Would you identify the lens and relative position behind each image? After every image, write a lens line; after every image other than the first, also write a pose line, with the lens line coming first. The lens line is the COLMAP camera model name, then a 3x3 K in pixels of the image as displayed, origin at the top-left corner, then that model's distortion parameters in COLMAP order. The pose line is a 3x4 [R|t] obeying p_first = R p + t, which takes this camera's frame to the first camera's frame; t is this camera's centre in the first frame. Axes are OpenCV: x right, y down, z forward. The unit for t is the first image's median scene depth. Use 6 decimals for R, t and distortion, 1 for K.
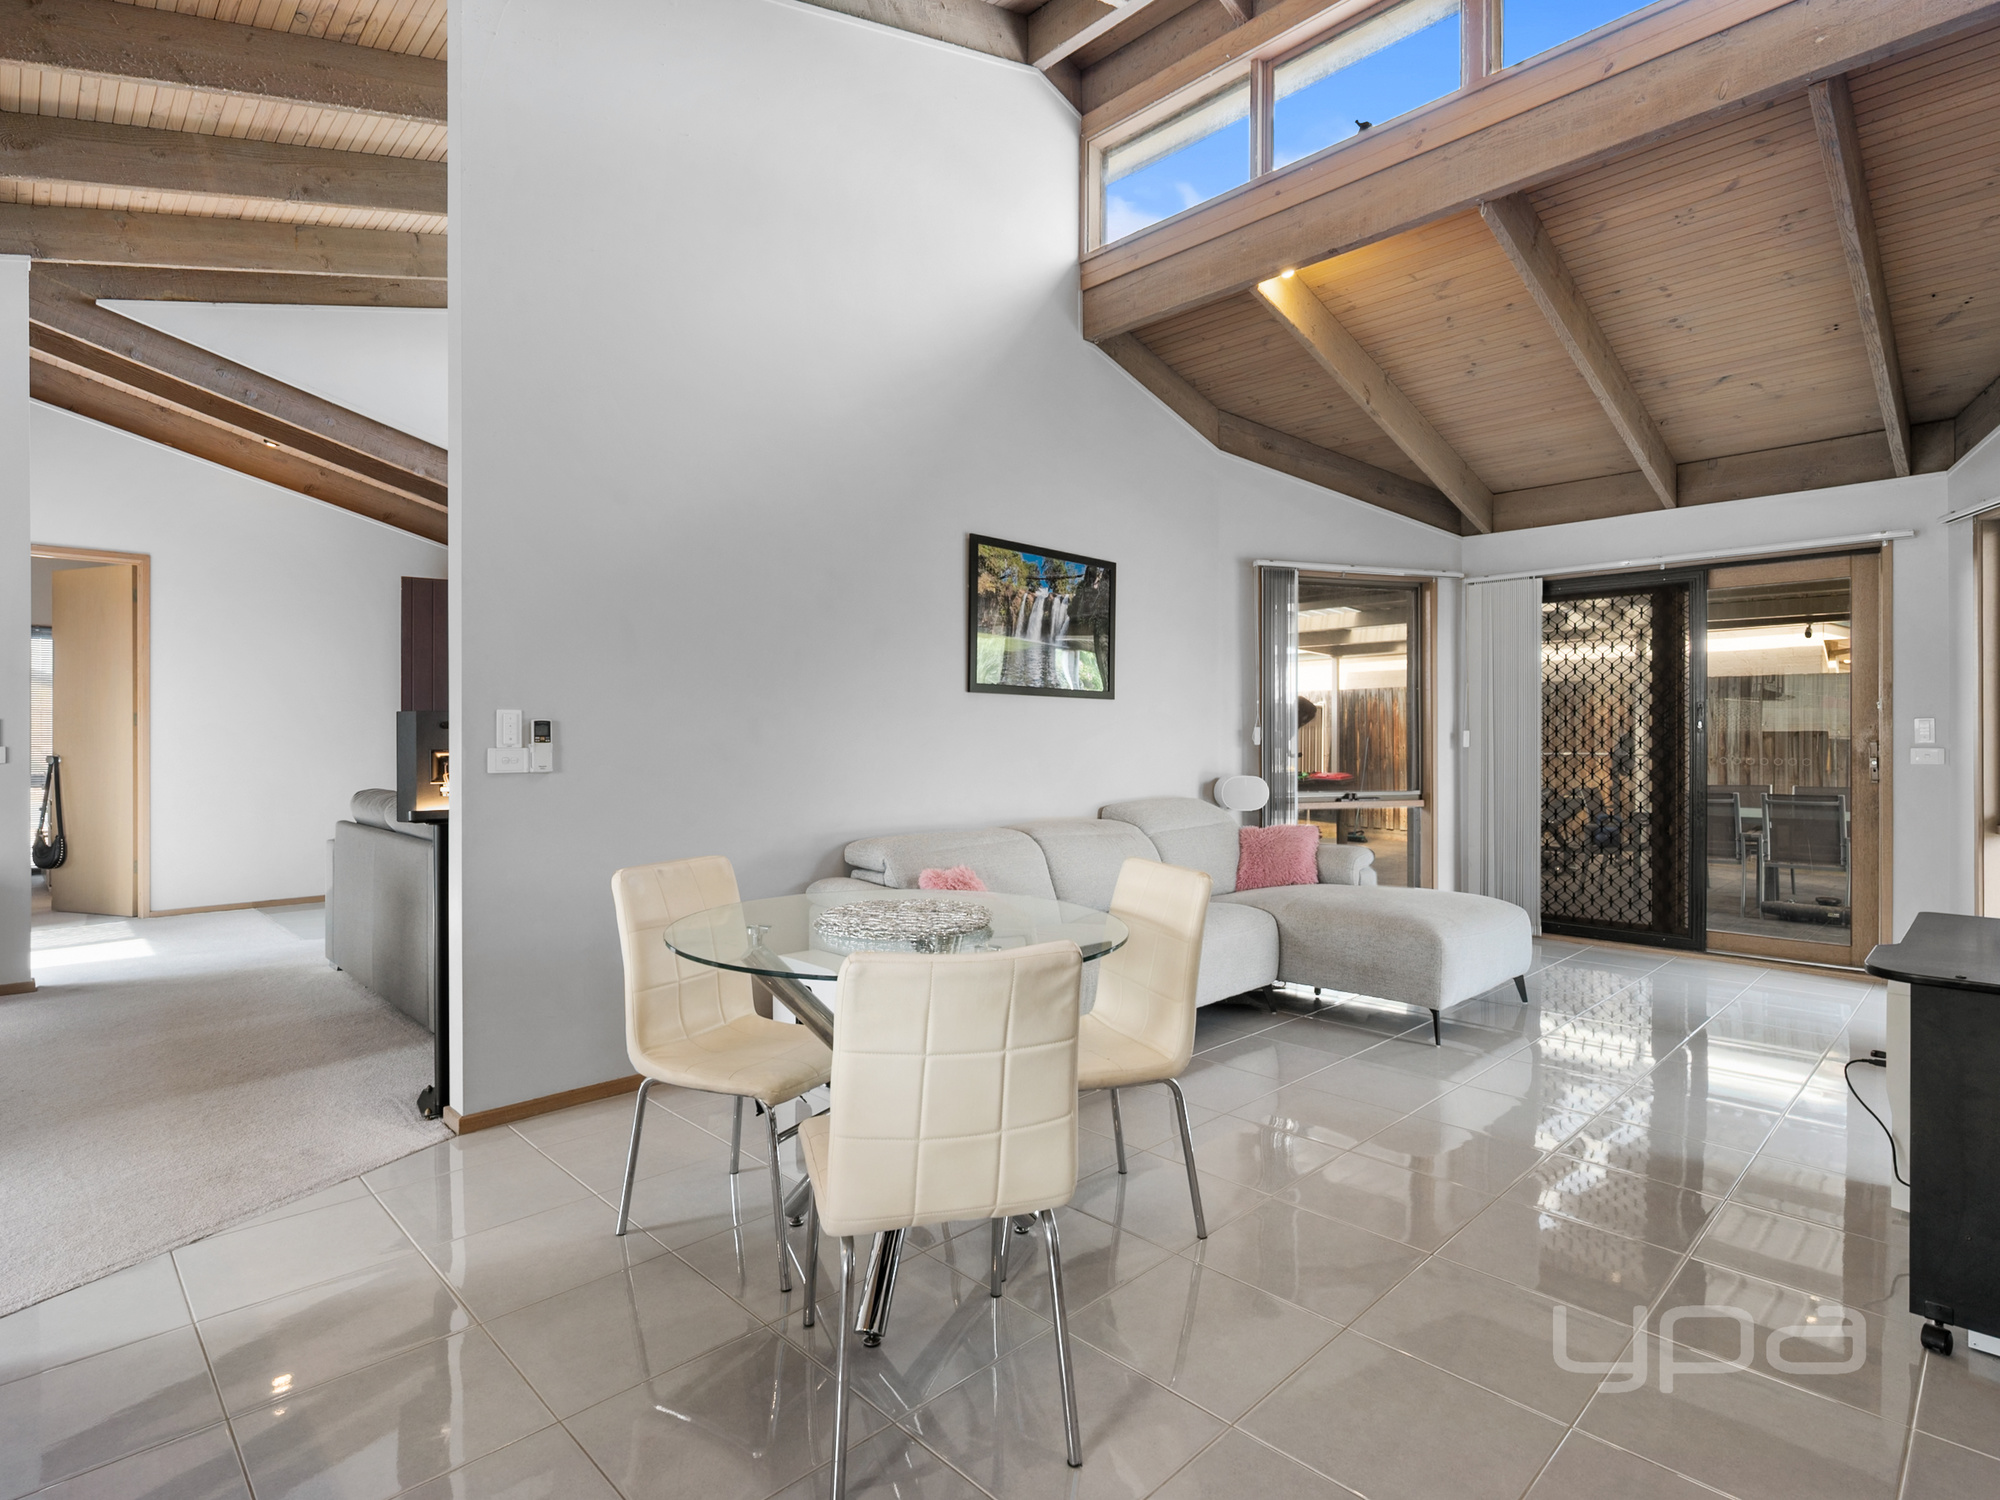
lens RADIAL K [[1017.7, 0, 1000.0], [0, 1017.7, 750.0], [0, 0, 1]] dist [0.001438, 0.000050]
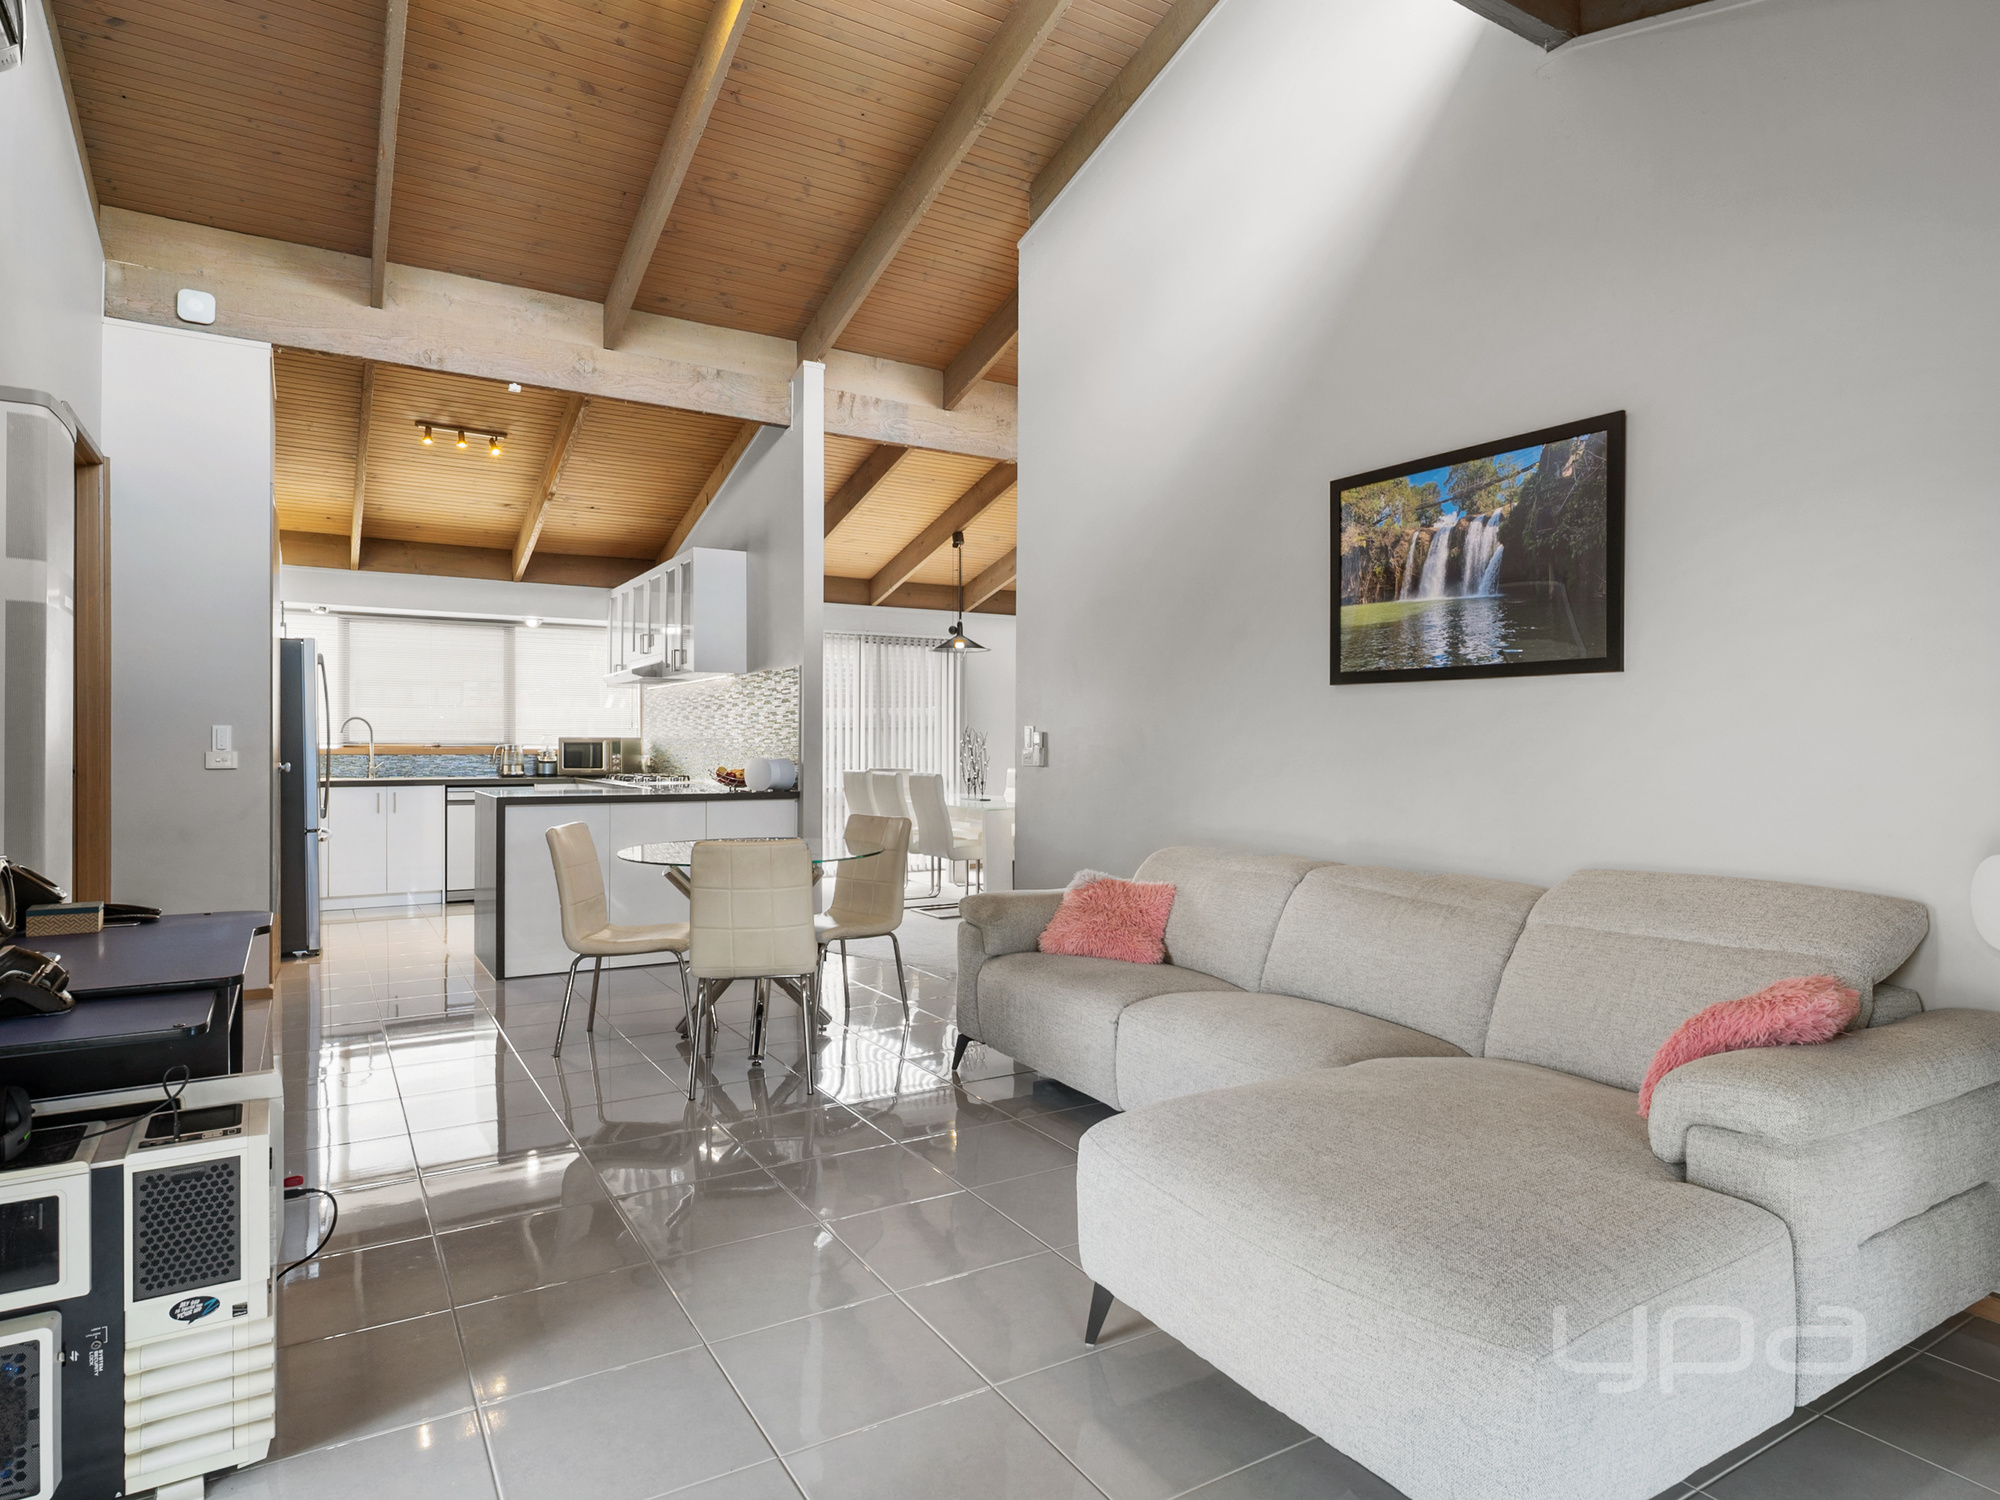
lens RADIAL K [[1144.6, 0, 1000.0], [0, 1144.6, 750.0], [0, 0, 1]] dist [-0.000069, 0.000066]
pose [[-0.230472, 0.006969, -0.973054, 0.826985], [-0.013930, 0.999848, 0.010461, -0.011811], [0.972979, 0.015965, -0.230340, 0.895807]]
